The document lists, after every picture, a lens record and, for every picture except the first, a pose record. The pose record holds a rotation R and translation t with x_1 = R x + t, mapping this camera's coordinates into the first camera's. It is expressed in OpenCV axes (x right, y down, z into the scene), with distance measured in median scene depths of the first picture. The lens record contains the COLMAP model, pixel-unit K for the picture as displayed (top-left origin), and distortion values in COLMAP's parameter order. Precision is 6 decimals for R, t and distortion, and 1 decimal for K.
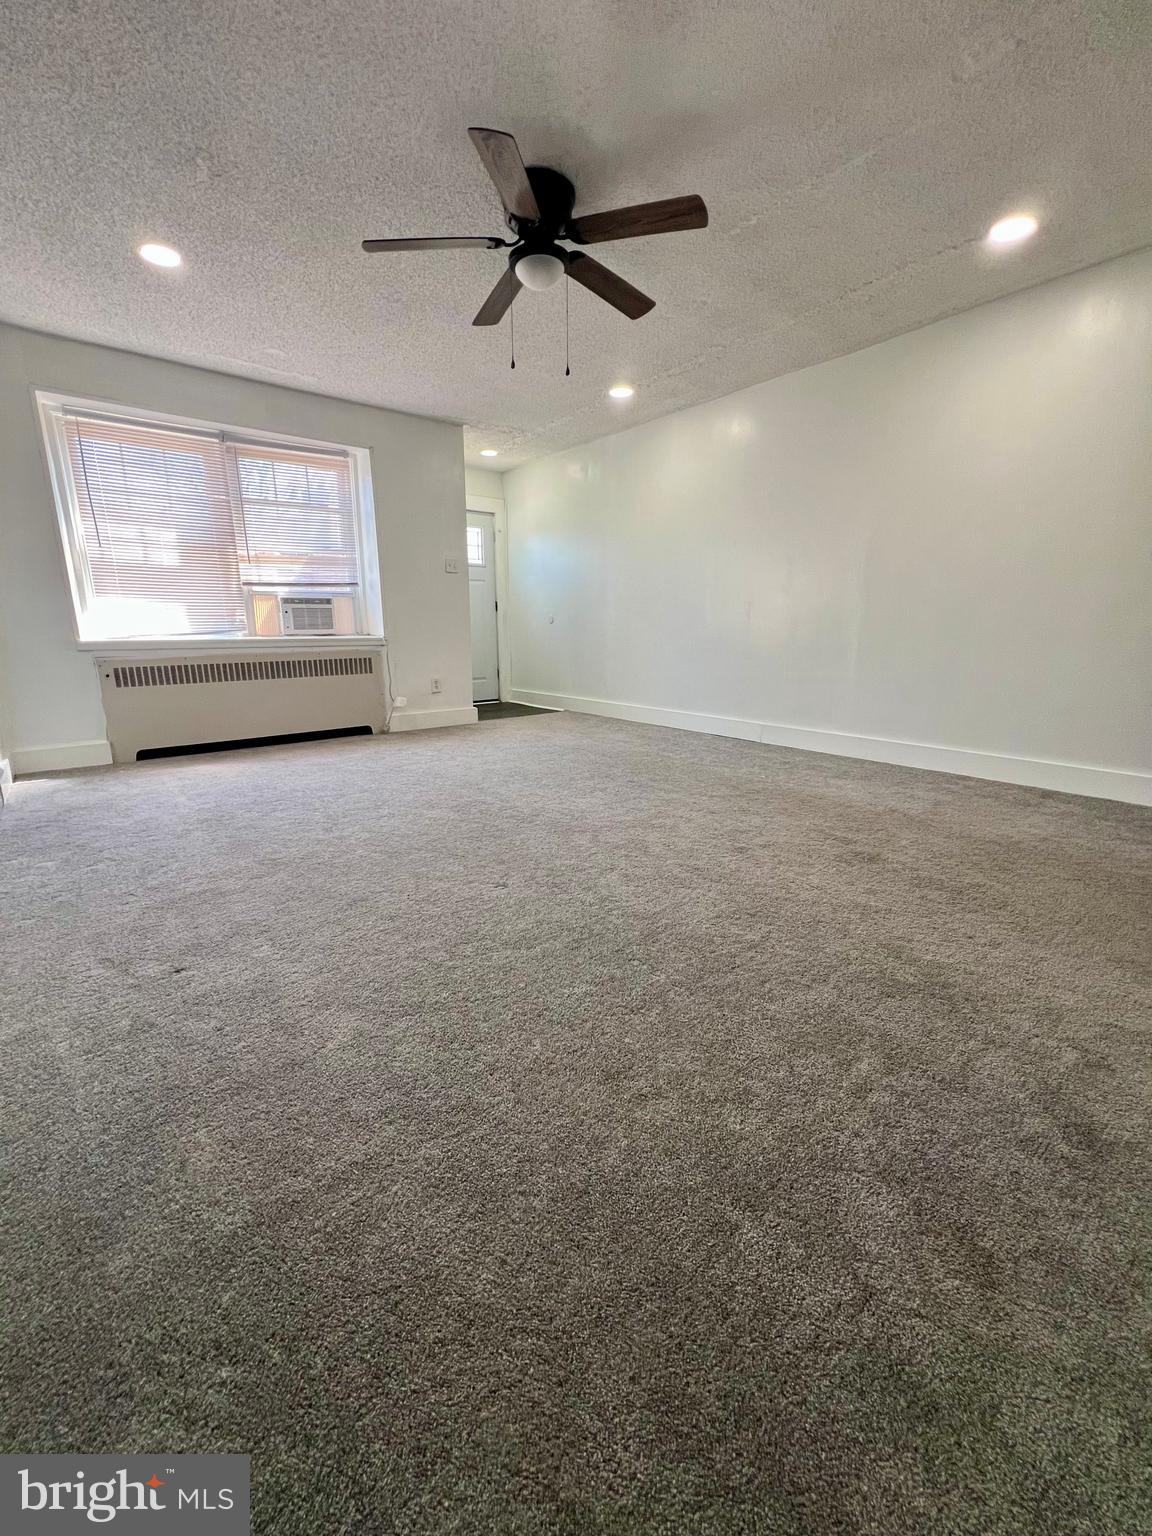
lens RADIAL K [[639.4, 0, 581.8], [0, 639.4, 777.0], [0, 0, 1]] dist [-0.000256, 0.000179]
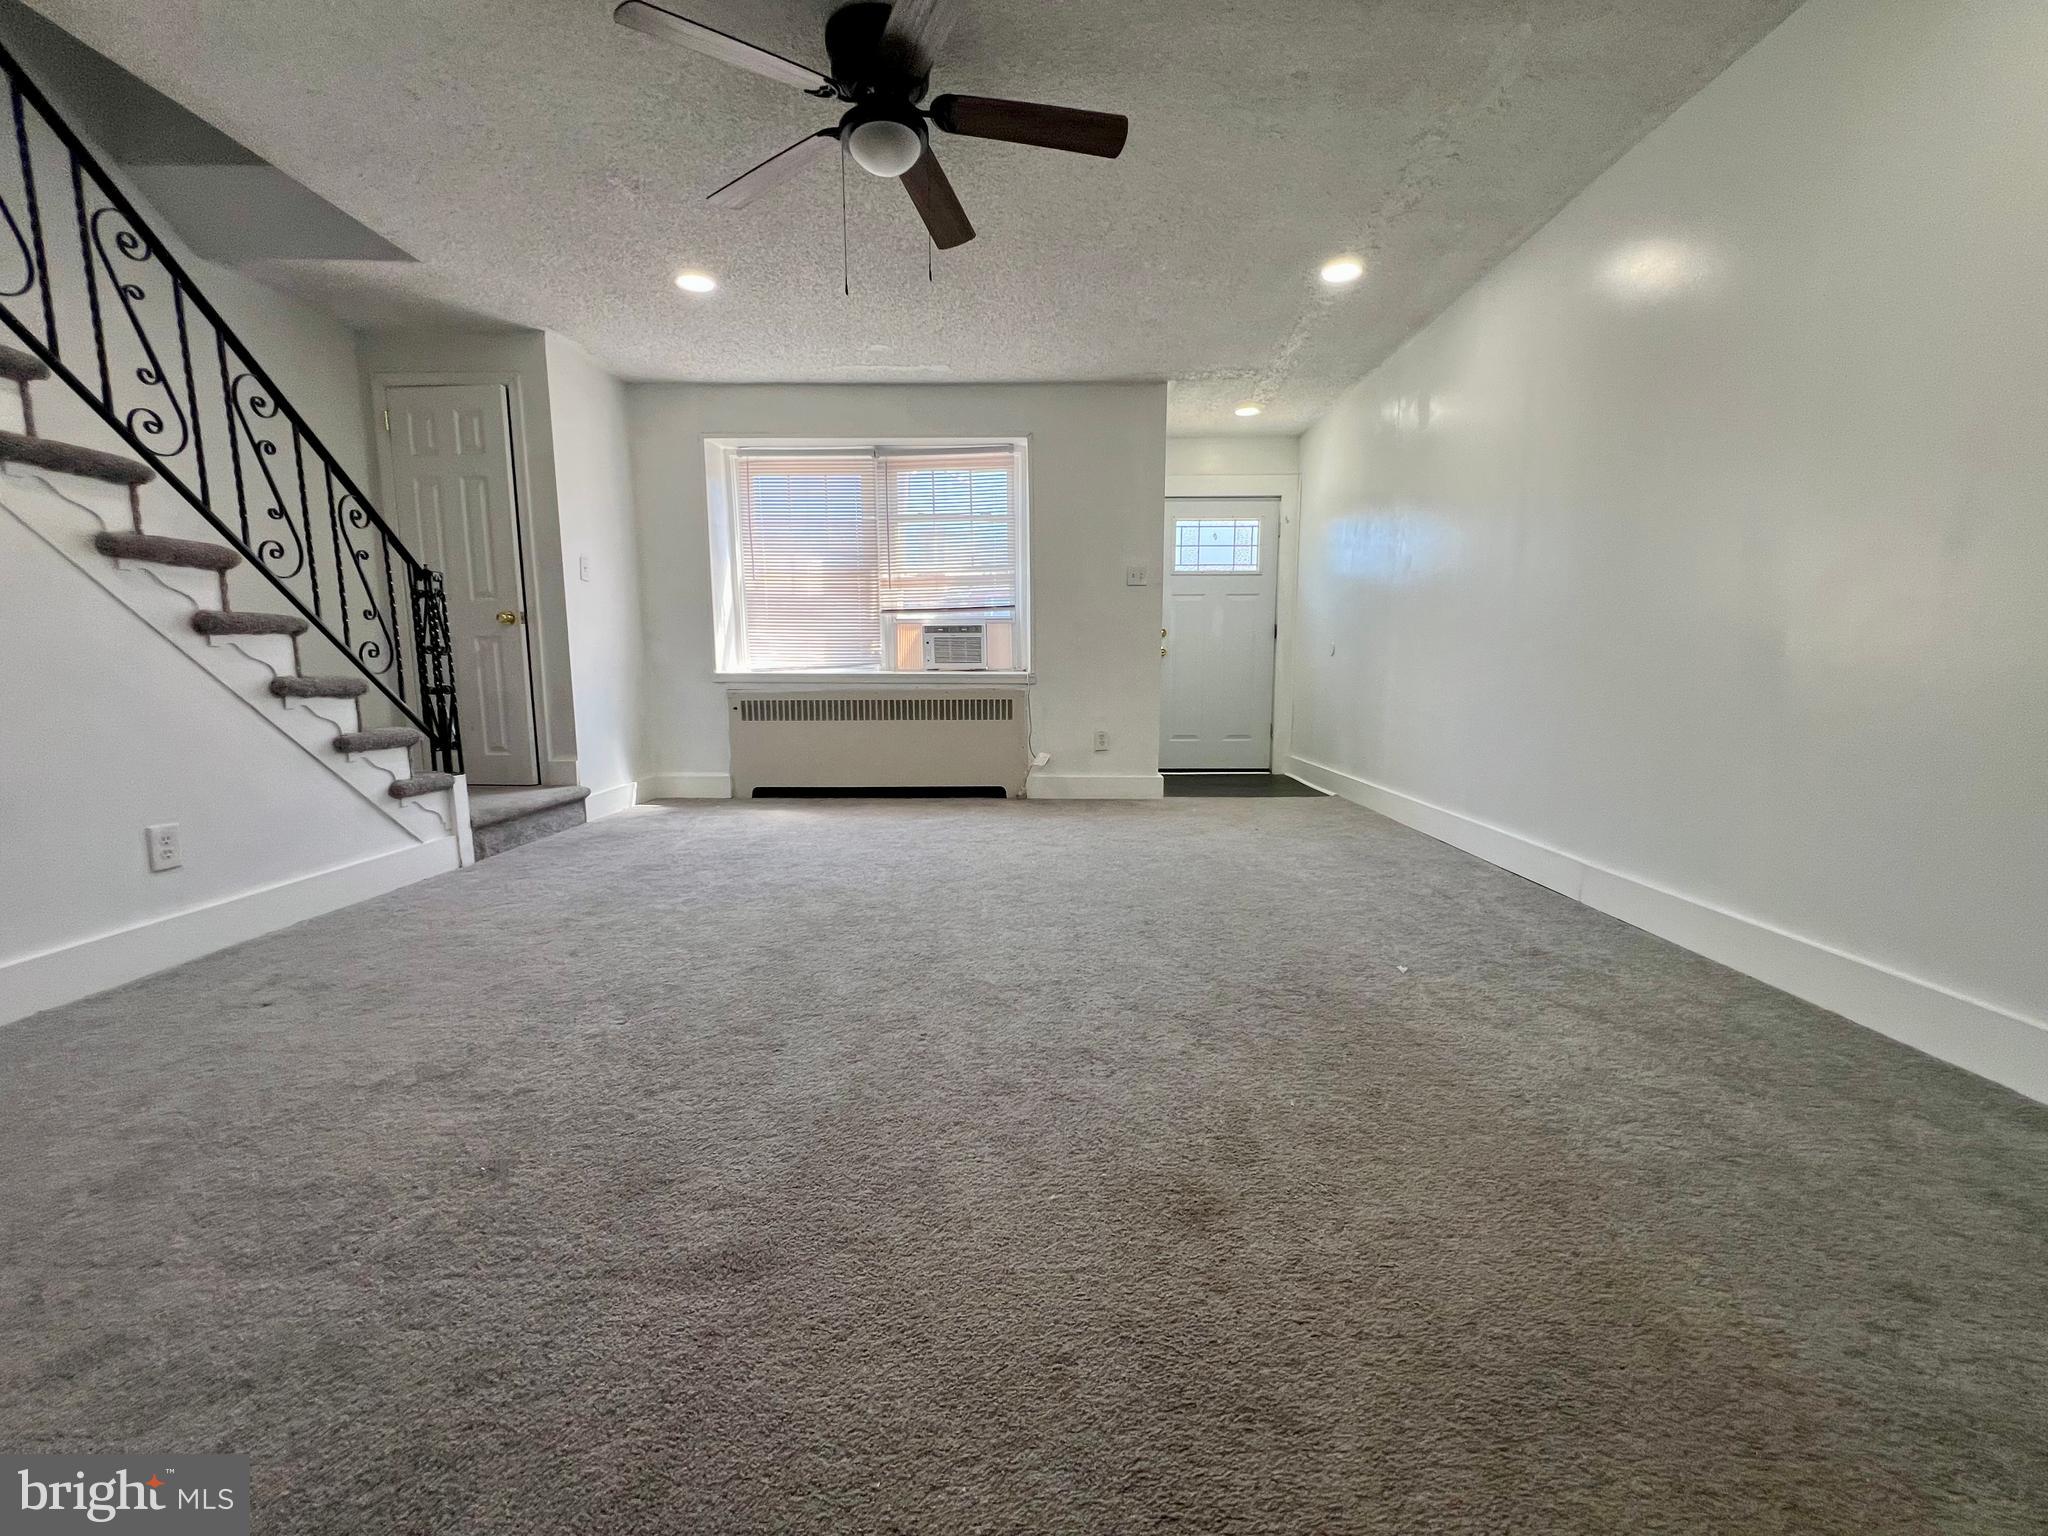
lens RADIAL K [[852.5, 0, 1041.6], [0, 852.5, 773.6], [0, 0, 1]] dist [-0.000256, 0.000179]
pose [[0.752938, 0.085872, -0.652465, 0.398305], [-0.153916, 0.986931, -0.047726, -0.059220], [0.639839, 0.136359, 0.756315, 0.278944]]
